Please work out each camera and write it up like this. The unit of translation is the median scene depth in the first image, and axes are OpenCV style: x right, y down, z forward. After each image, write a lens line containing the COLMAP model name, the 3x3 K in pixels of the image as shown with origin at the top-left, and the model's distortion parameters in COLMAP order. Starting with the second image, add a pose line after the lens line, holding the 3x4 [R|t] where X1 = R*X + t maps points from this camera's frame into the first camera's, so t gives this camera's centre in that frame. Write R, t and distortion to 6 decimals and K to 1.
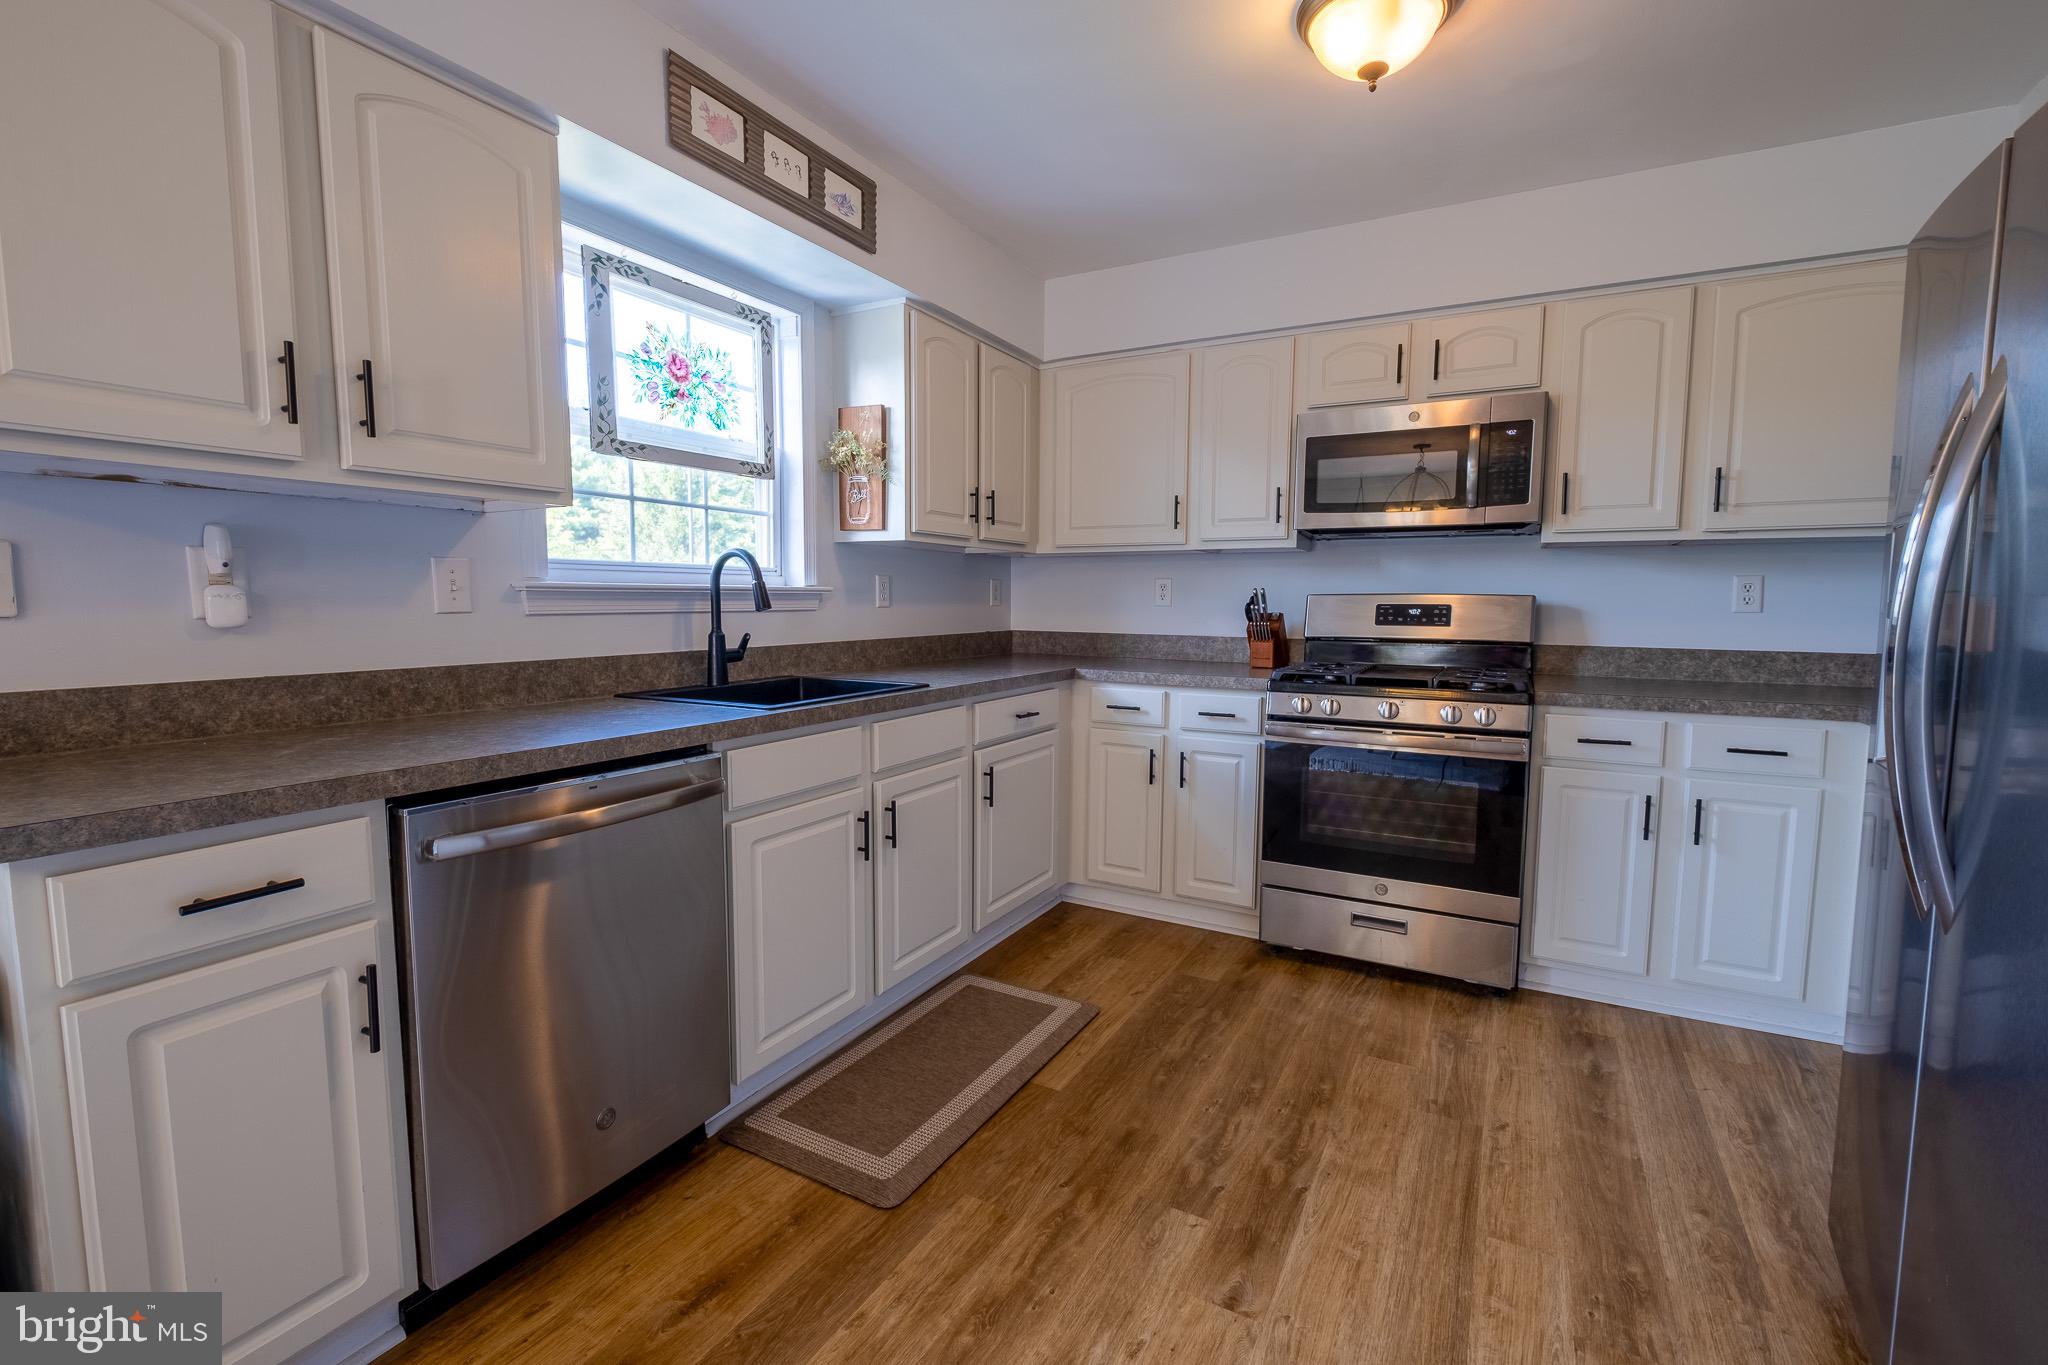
lens RADIAL K [[888.7, 0, 1026.8], [0, 888.7, 680.9], [0, 0, 1]] dist [0.006409, -0.006532]
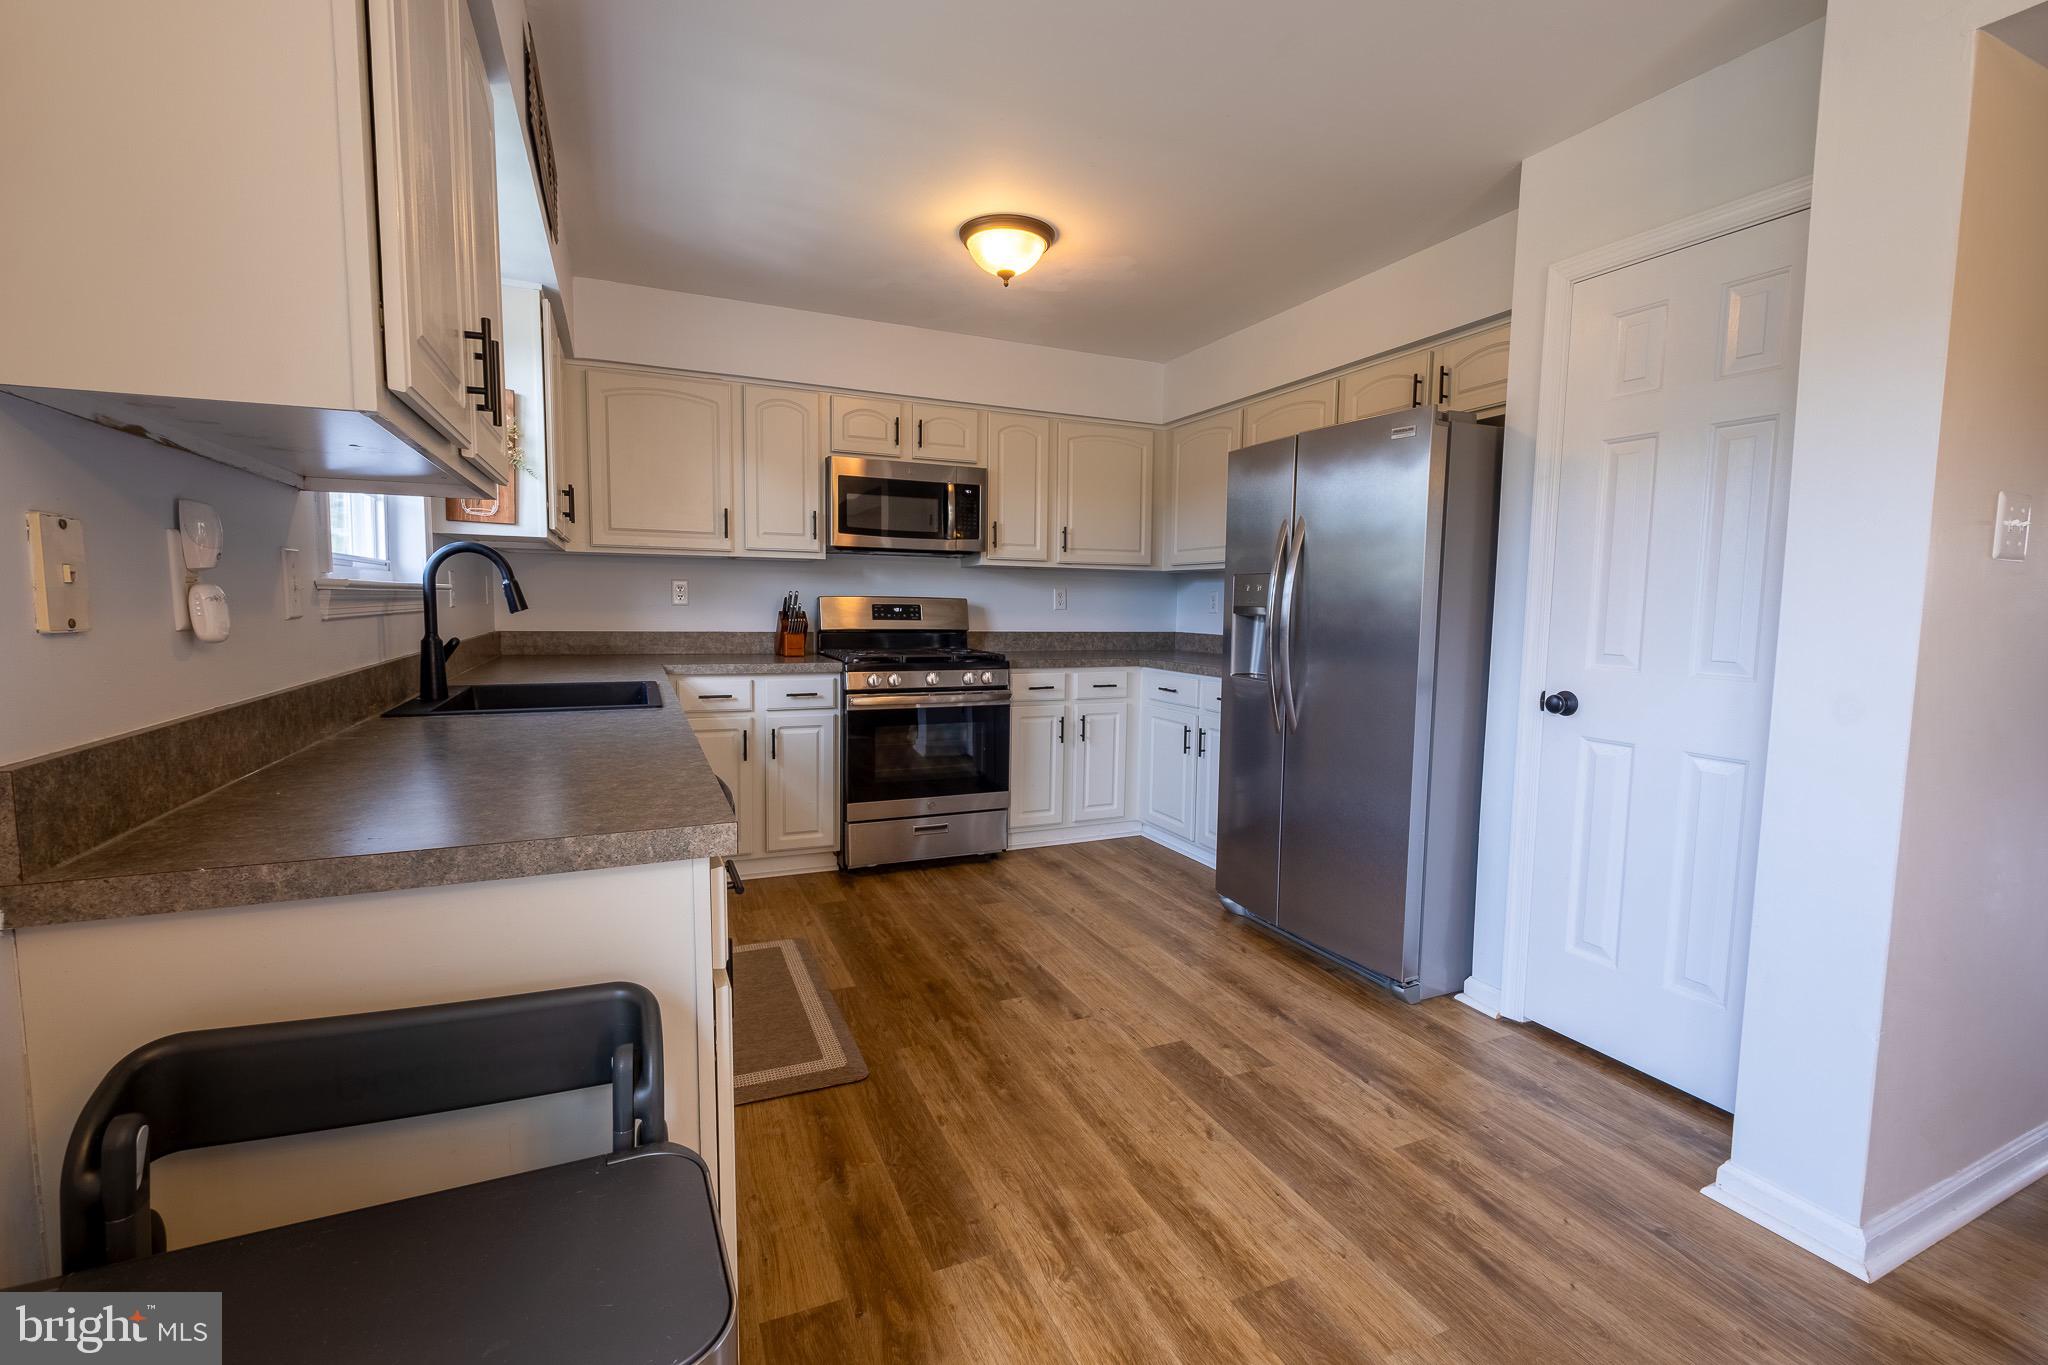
lens RADIAL K [[888.7, 0, 1022.5], [0, 888.7, 679.0], [0, 0, 1]] dist [0.006409, -0.006532]
pose [[0.606486, -0.066071, 0.792344, -0.658762], [0.063434, 0.997386, 0.034614, -0.007759], [-0.792560, 0.029269, 0.609091, 0.013635]]
